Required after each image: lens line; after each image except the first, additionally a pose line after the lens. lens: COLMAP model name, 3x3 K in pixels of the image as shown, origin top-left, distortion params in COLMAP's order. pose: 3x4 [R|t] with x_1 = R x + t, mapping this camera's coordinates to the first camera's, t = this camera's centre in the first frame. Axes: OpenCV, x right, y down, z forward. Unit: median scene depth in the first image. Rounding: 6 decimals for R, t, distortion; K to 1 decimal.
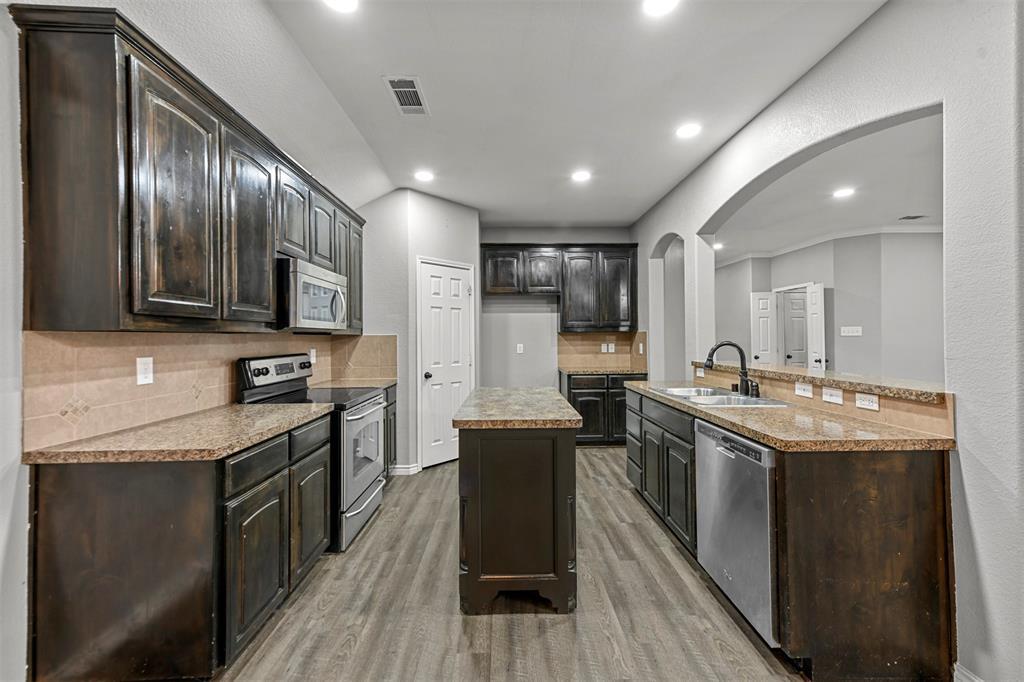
lens RADIAL K [[405.0, 0, 516.8], [0, 405.0, 334.9], [0, 0, 1]] dist [0.016471, 0.000134]
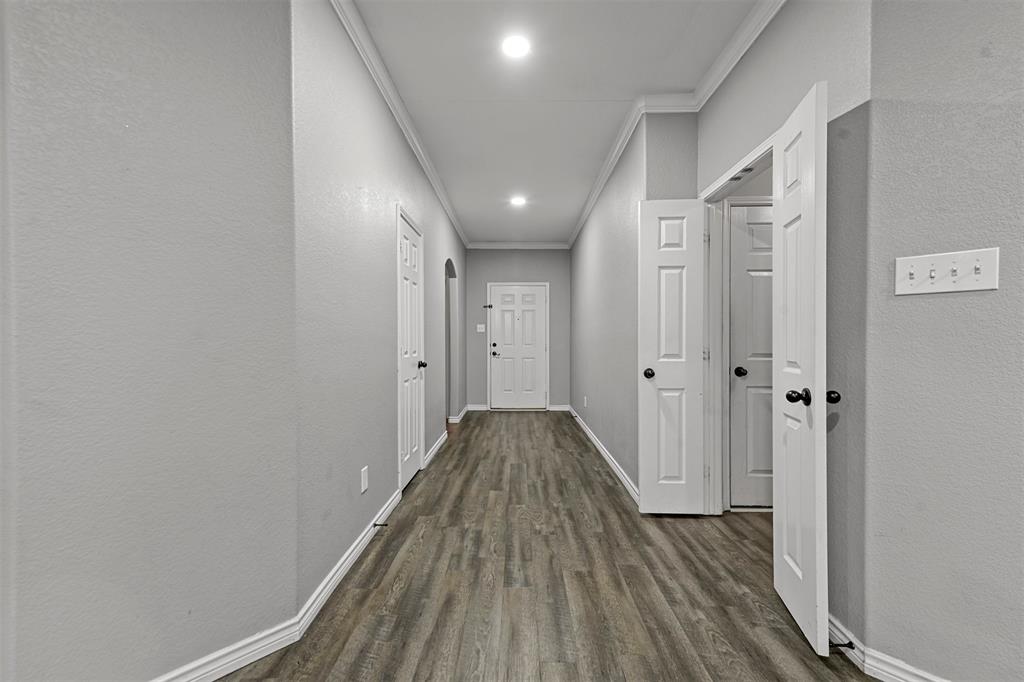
lens RADIAL K [[405.0, 0, 509.5], [0, 405.0, 343.3], [0, 0, 1]] dist [0.016471, 0.000134]
pose [[0.998717, 0.005210, -0.050366, 1.426165], [-0.004601, 0.999915, 0.012205, 0.070516], [0.050426, -0.011958, 0.998656, 1.844006]]
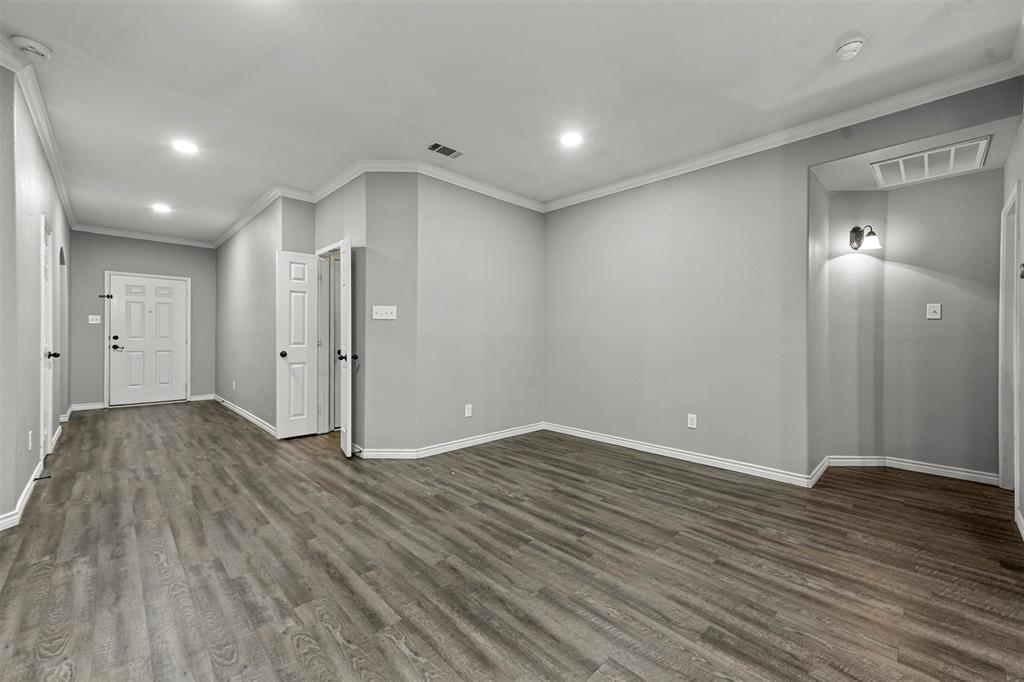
lens RADIAL K [[405.0, 0, 514.2], [0, 405.0, 338.1], [0, 0, 1]] dist [0.016471, 0.000134]
pose [[0.732965, 0.007889, 0.680221, 1.256385], [-0.015378, 0.999869, 0.004974, 0.065363], [-0.680093, -0.014106, 0.732991, 0.877570]]
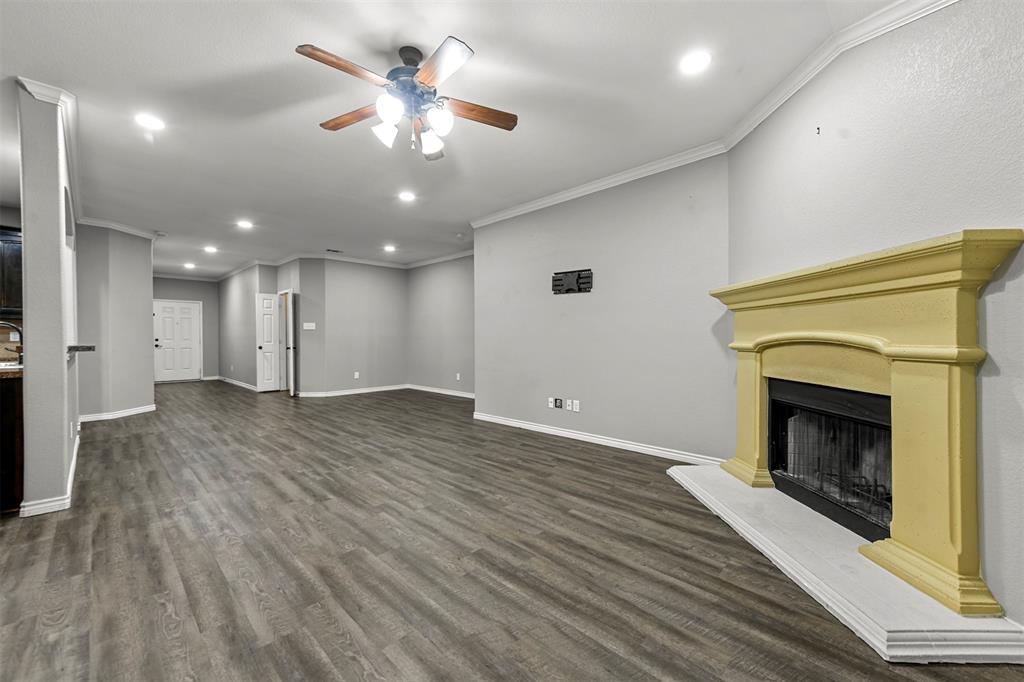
lens RADIAL K [[405.0, 0, 517.0], [0, 405.0, 341.4], [0, 0, 1]] dist [0.016471, 0.000134]
pose [[0.717154, -0.002981, 0.696909, 0.874648], [-0.007253, 0.999905, 0.011741, 0.052691], [-0.696877, -0.013474, 0.717064, -1.169905]]
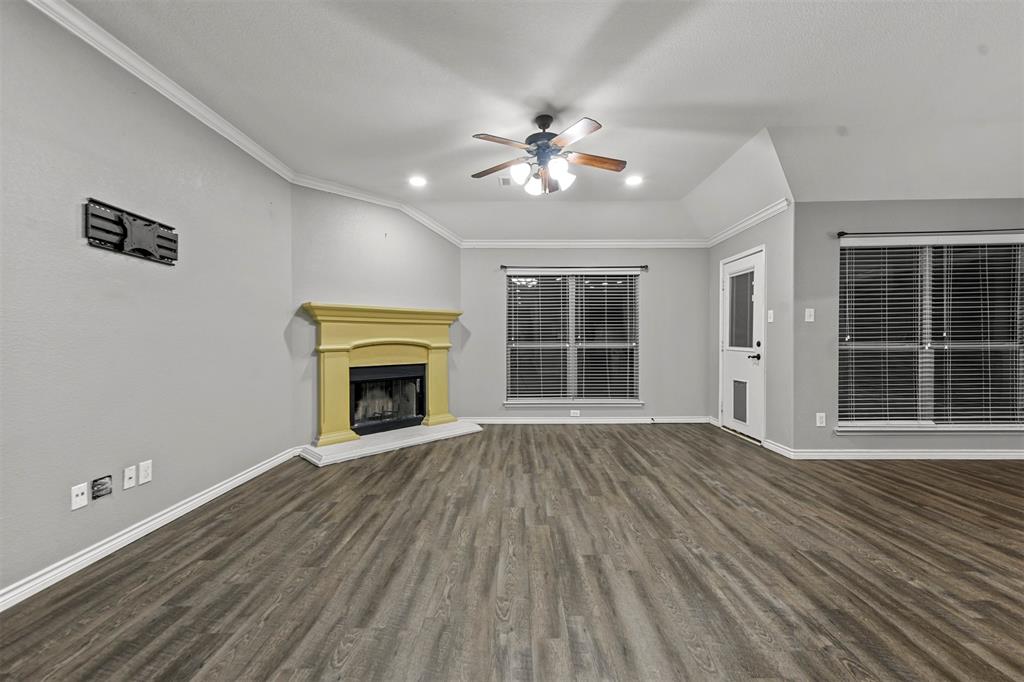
lens RADIAL K [[405.0, 0, 518.7], [0, 405.0, 341.7], [0, 0, 1]] dist [0.016471, 0.000134]
pose [[-0.999616, 0.014831, 0.023395, 1.443242], [0.014771, 0.999887, -0.002732, 0.068096], [-0.023433, -0.002386, -0.999723, 1.017896]]
